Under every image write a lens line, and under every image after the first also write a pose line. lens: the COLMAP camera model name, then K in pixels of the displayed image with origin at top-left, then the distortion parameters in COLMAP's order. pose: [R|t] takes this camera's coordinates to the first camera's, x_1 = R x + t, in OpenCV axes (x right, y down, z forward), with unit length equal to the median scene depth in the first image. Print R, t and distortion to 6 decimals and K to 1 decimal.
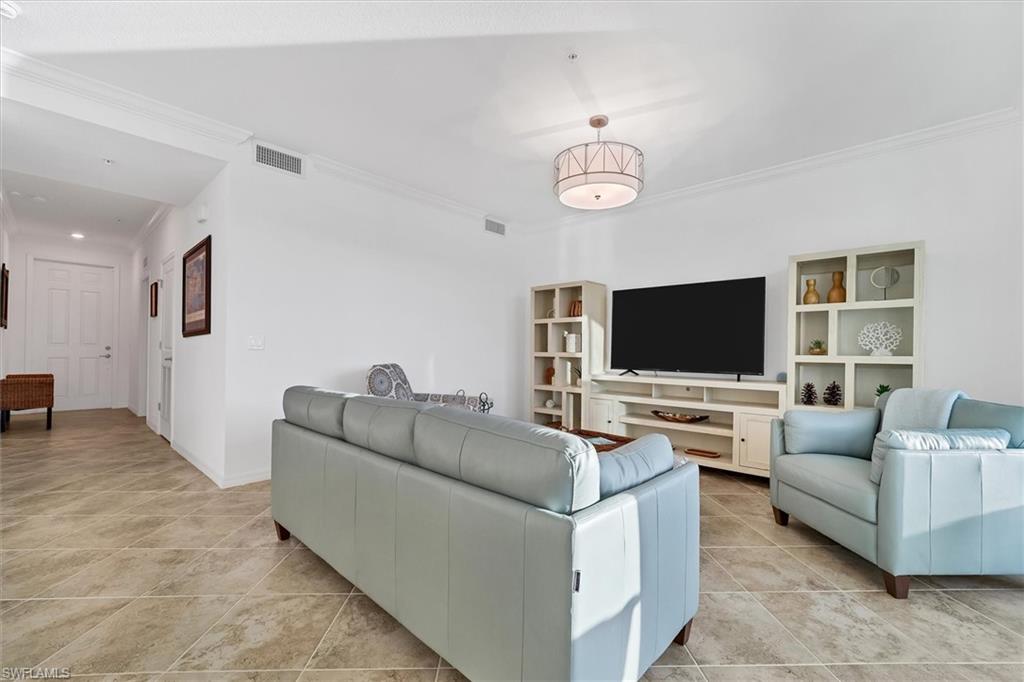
lens RADIAL K [[430.7, 0, 514.9], [0, 430.7, 351.0], [0, 0, 1]] dist [-0.024713, 0.011468]
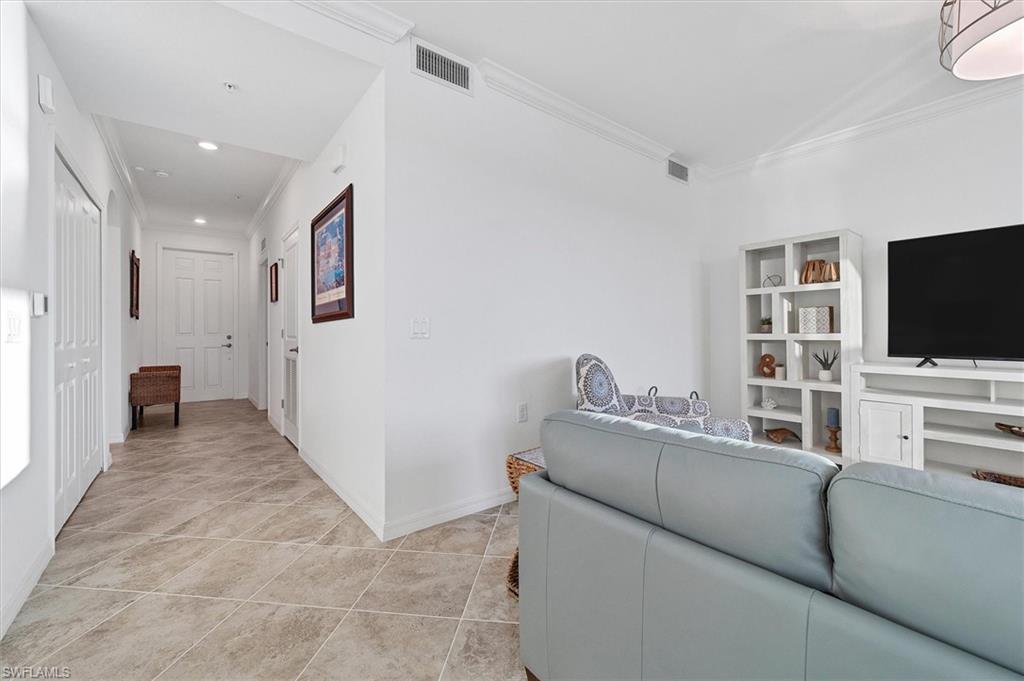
lens RADIAL K [[419.4, 0, 513.6], [0, 419.4, 332.9], [0, 0, 1]] dist [-0.009670, 0.000054]
pose [[0.986660, -0.018107, -0.161782, -0.261156], [0.018152, 0.999835, -0.001196, -0.006366], [0.161777, -0.001756, 0.986826, 0.265000]]
